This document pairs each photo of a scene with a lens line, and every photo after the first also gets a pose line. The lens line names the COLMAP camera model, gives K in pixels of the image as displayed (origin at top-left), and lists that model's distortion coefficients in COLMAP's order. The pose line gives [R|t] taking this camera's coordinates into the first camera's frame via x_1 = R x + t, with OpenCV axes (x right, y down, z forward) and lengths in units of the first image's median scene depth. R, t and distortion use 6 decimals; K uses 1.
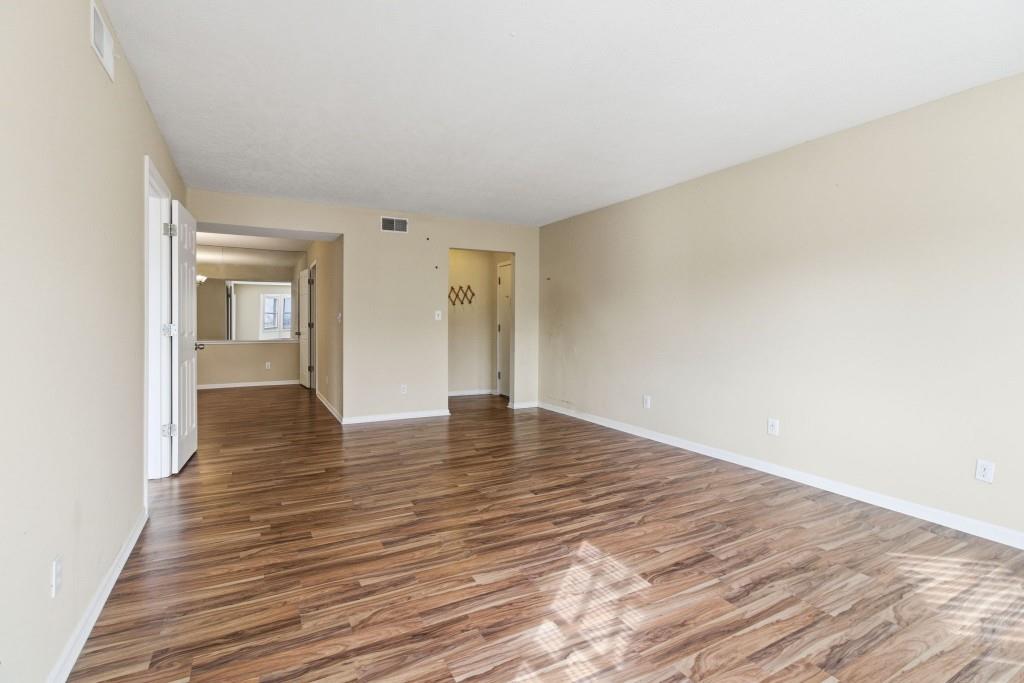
lens RADIAL K [[476.0, 0, 502.0], [0, 476.0, 335.9], [0, 0, 1]] dist [-0.006624, 0.000897]
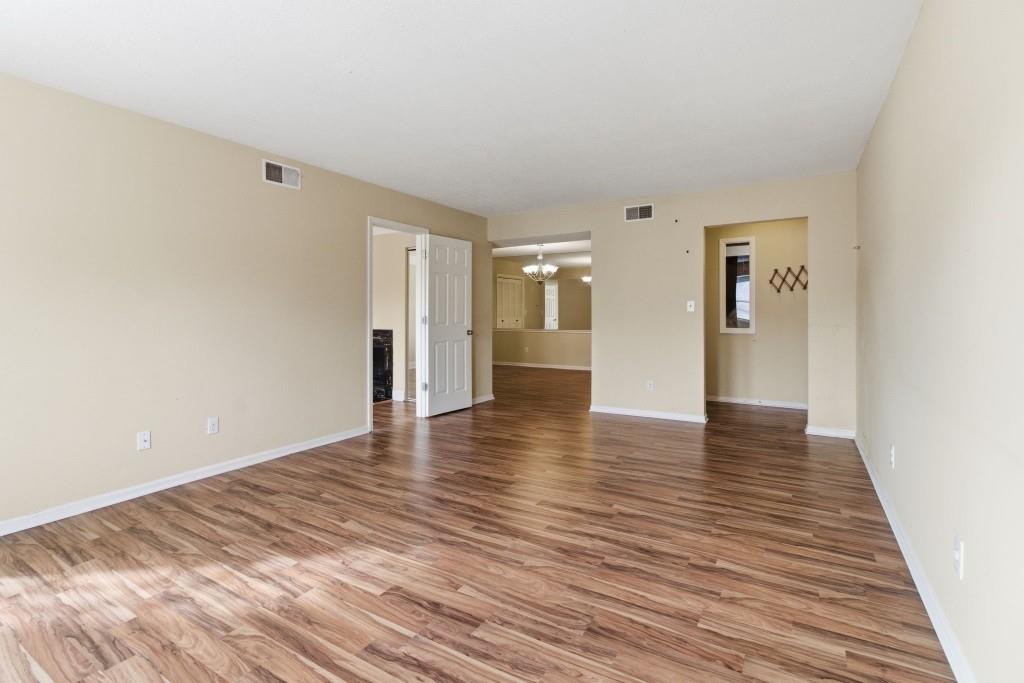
lens RADIAL K [[476.0, 0, 501.4], [0, 476.0, 335.3], [0, 0, 1]] dist [-0.006624, 0.000897]
pose [[0.506194, 0.032190, -0.861819, 0.982560], [-0.020393, 0.999471, 0.025354, -0.012559], [0.862179, 0.004741, 0.506582, 0.586536]]
